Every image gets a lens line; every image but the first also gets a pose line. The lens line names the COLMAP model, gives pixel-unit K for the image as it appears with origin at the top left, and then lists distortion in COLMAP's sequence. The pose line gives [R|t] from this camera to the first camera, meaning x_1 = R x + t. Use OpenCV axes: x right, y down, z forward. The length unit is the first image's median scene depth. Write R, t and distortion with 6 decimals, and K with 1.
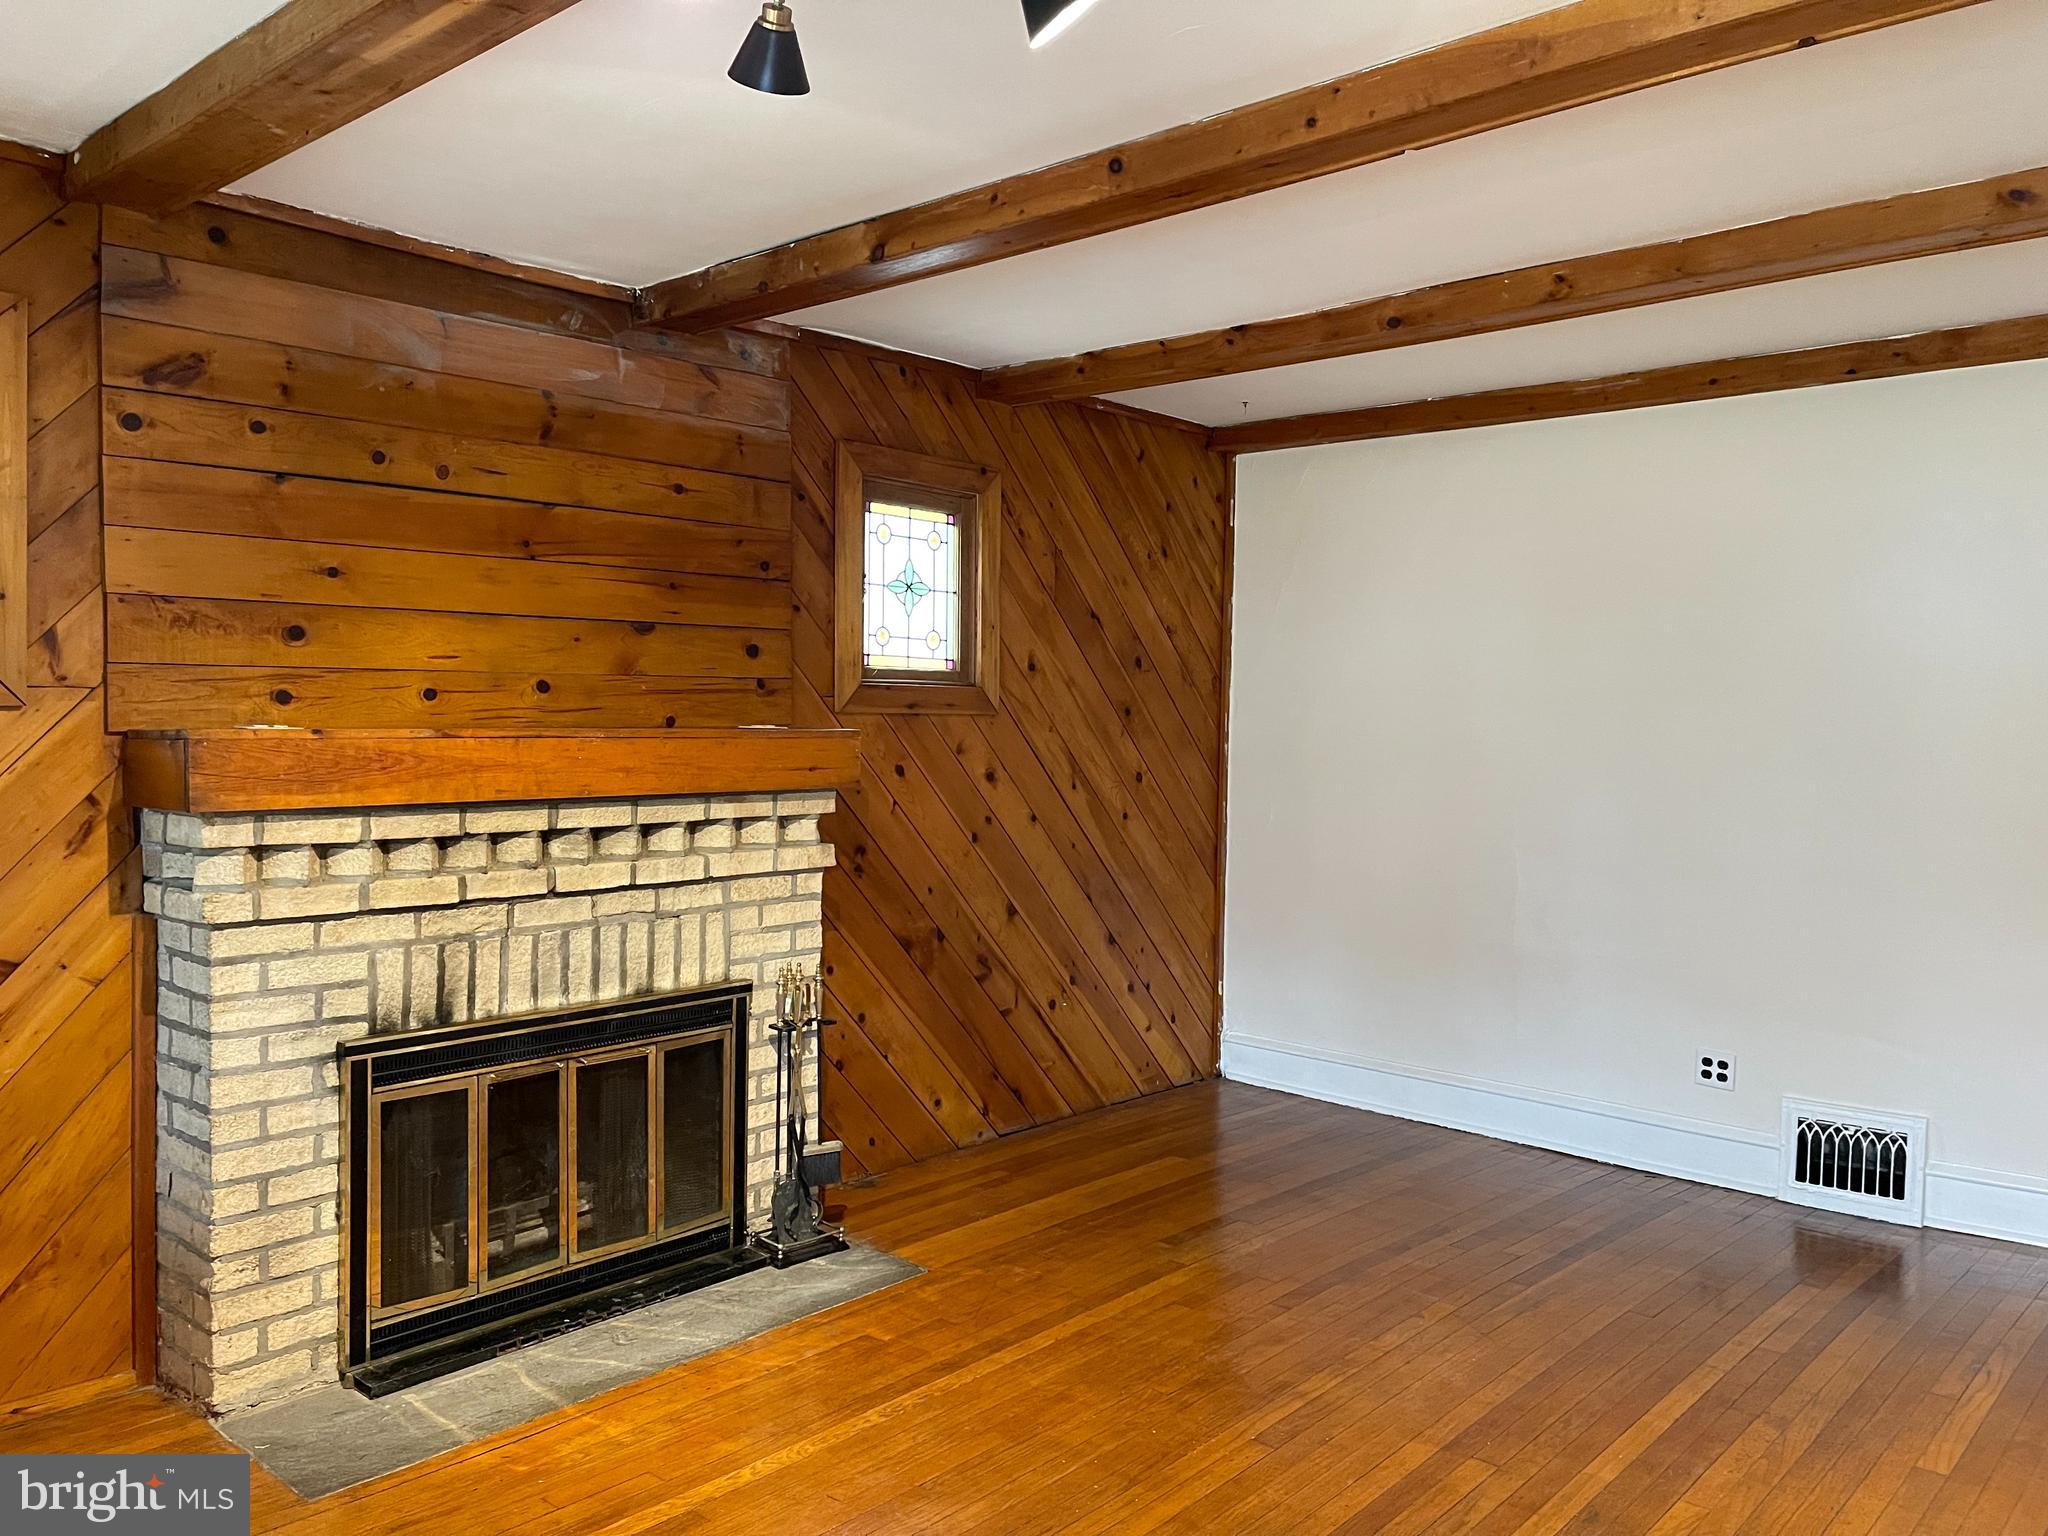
lens RADIAL K [[1554.9, 0, 1065.4], [0, 1554.9, 742.5], [0, 0, 1]] dist [0.030569, -0.025306]
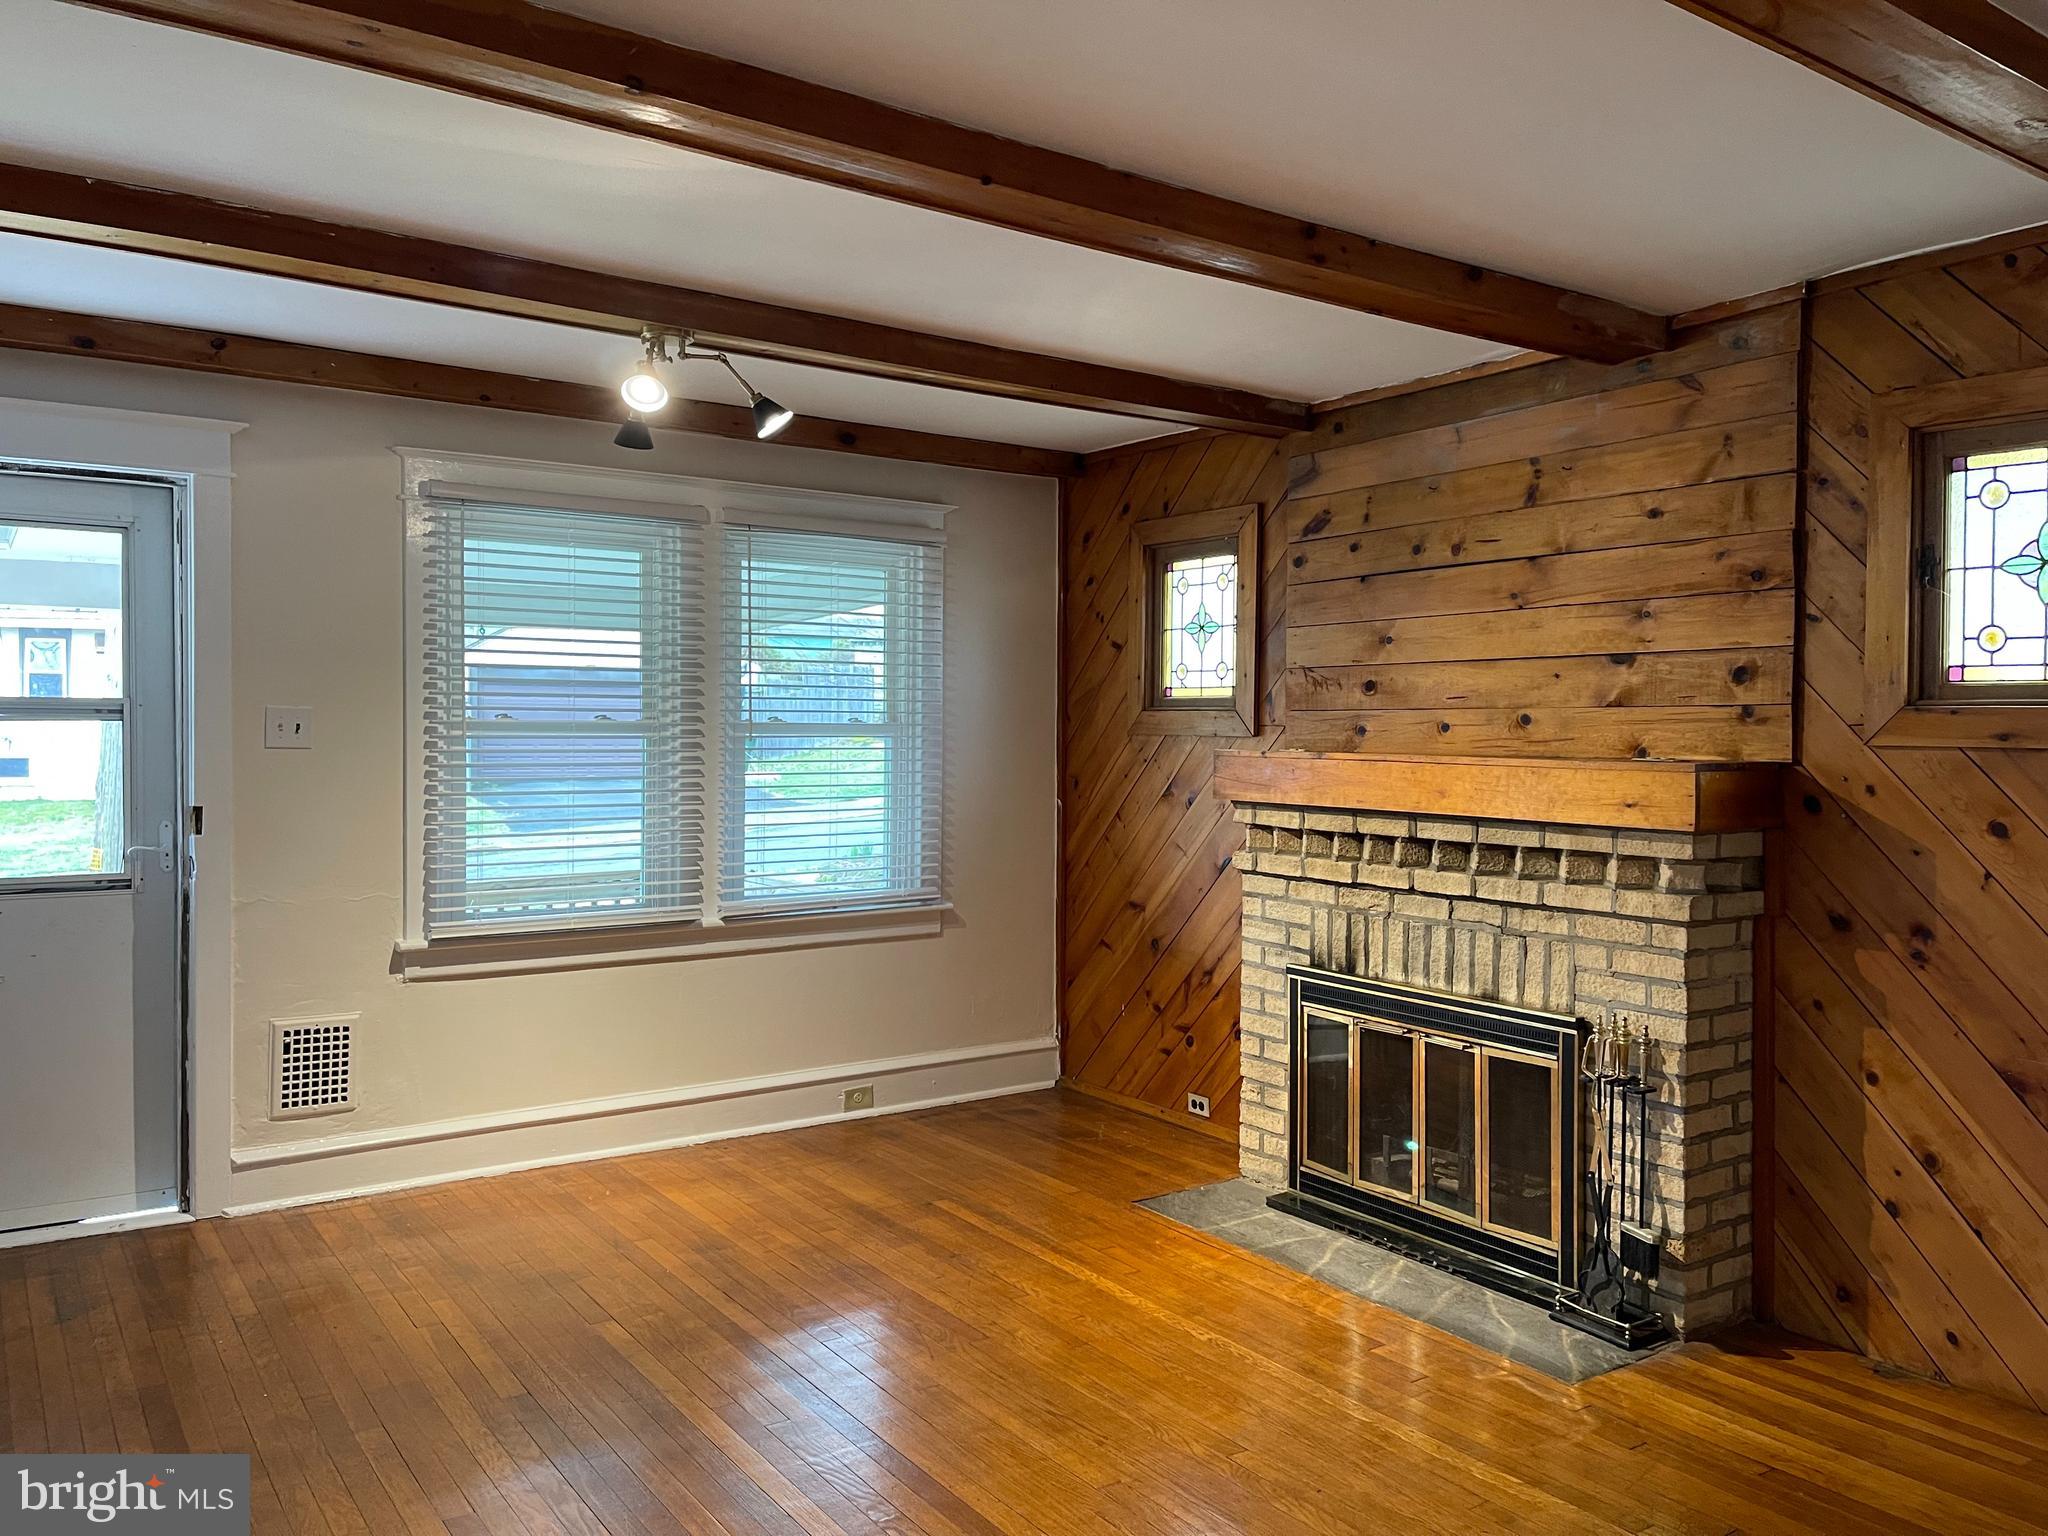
lens RADIAL K [[1554.9, 0, 1111.0], [0, 1554.9, 760.0], [0, 0, 1]] dist [0.030569, -0.025306]
pose [[-0.221744, 0.005604, -0.975089, 0.881414], [-0.033832, 0.999337, 0.013437, -0.012407], [0.974518, 0.035968, -0.221407, 1.012894]]
